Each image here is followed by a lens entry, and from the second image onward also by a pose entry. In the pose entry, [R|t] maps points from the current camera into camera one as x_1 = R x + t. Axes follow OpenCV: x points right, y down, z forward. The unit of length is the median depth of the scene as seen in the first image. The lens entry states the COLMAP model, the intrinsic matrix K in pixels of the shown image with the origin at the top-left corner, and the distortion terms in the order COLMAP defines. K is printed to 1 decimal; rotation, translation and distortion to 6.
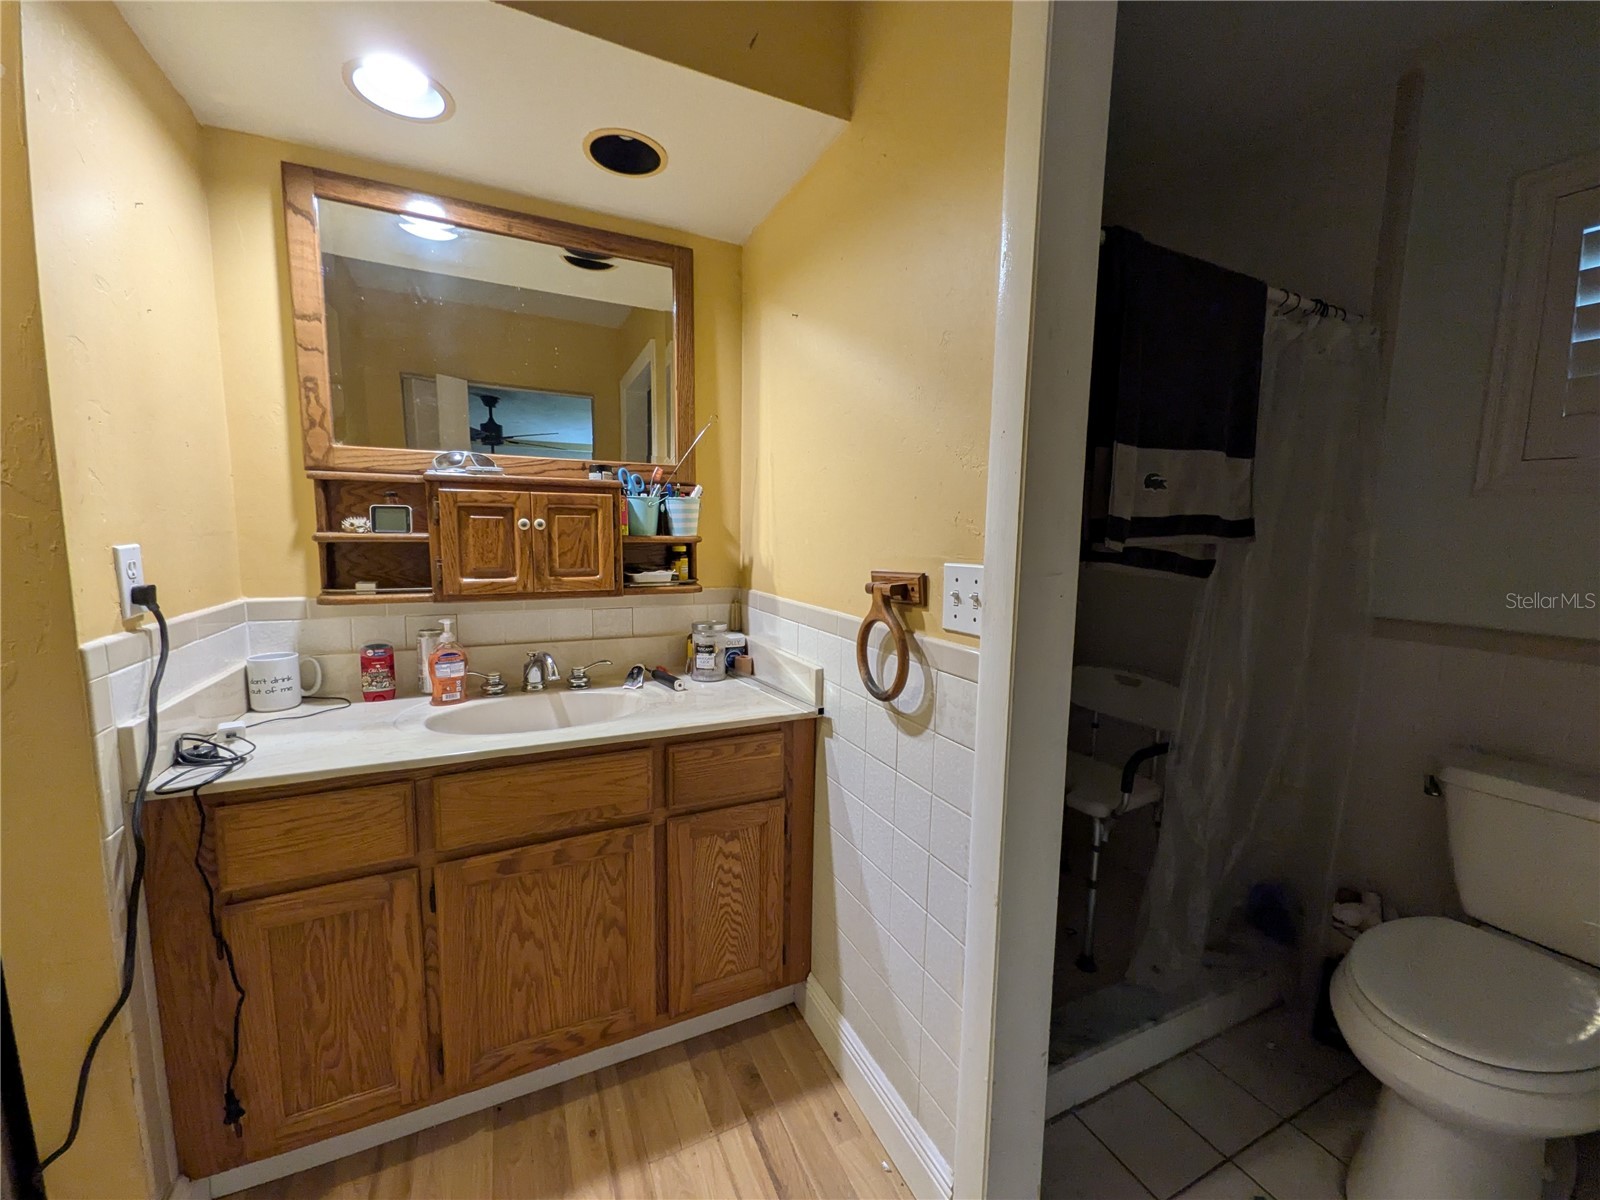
lens RADIAL K [[629.3, 0, 801.8], [0, 629.3, 599.5], [0, 0, 1]] dist [0.007023, -0.000451]
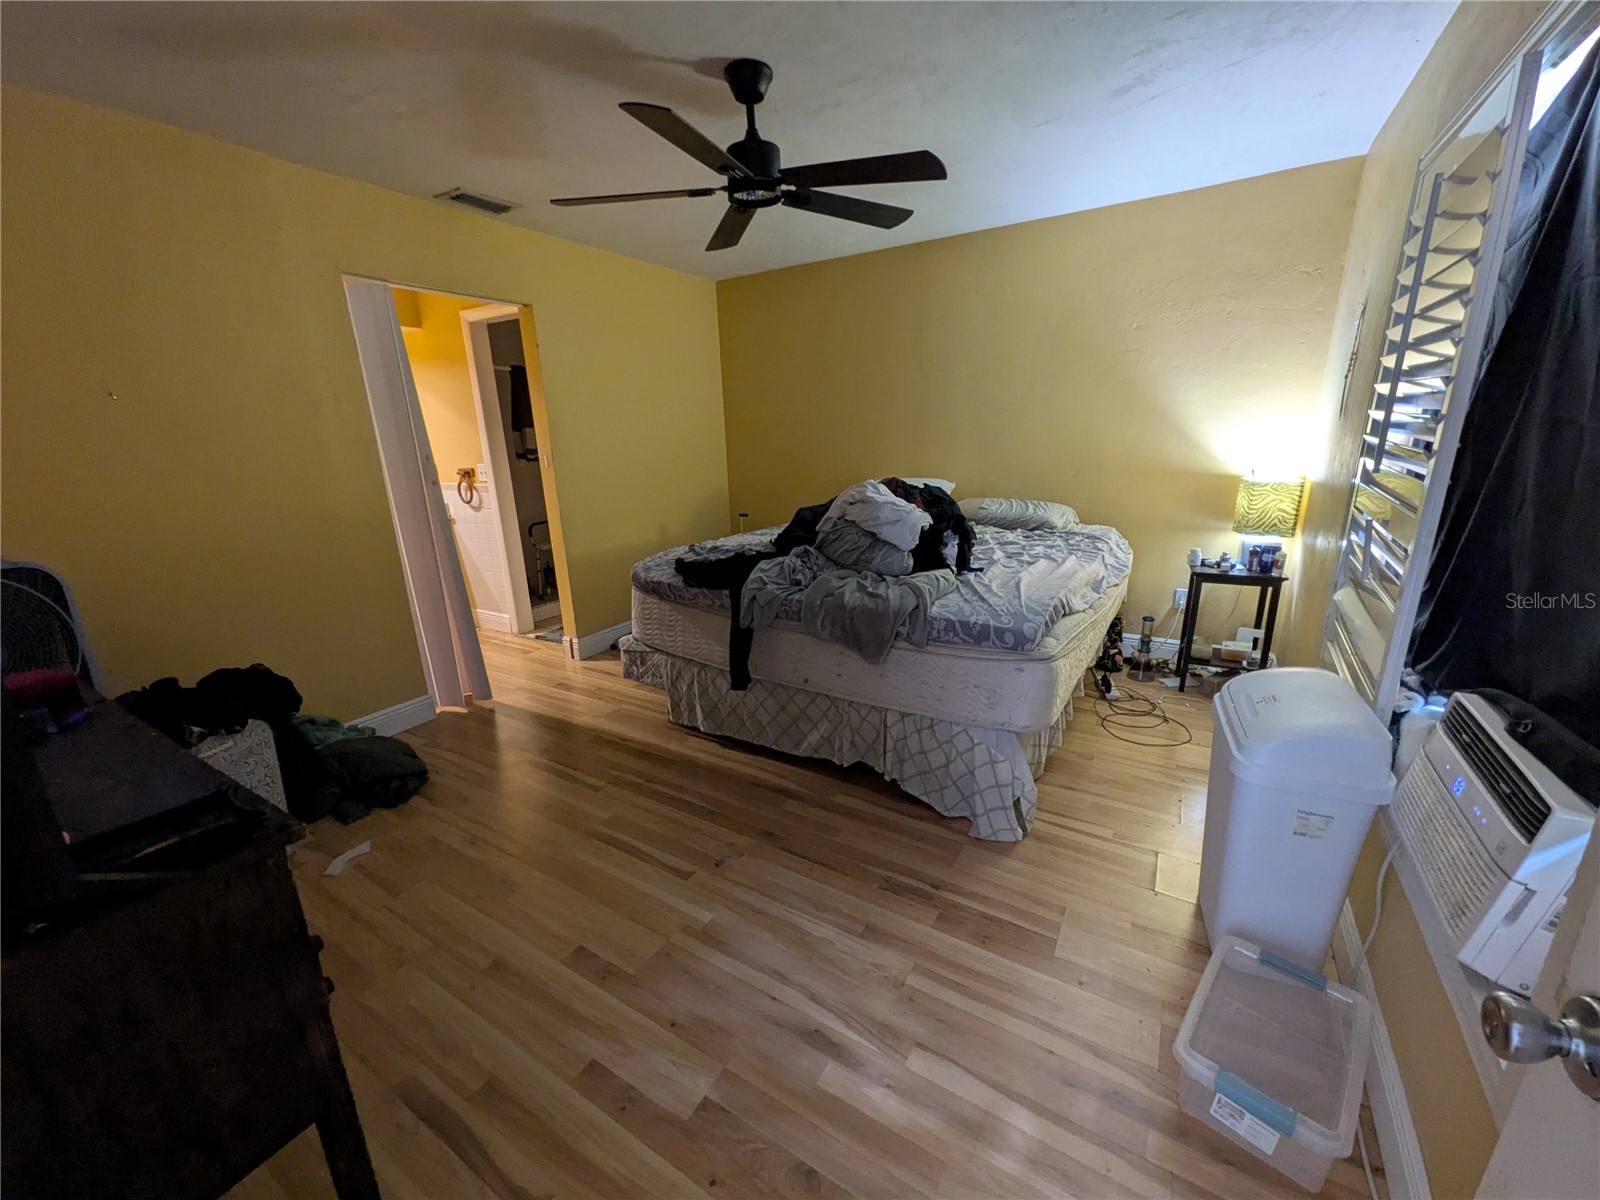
lens RADIAL K [[629.3, 0, 797.6], [0, 629.3, 603.3], [0, 0, 1]] dist [0.007023, -0.000451]
pose [[0.840924, -0.182185, 0.509563, -0.239654], [0.106678, 0.978957, 0.173960, 0.300481], [-0.530533, -0.091928, 0.842665, -3.261453]]
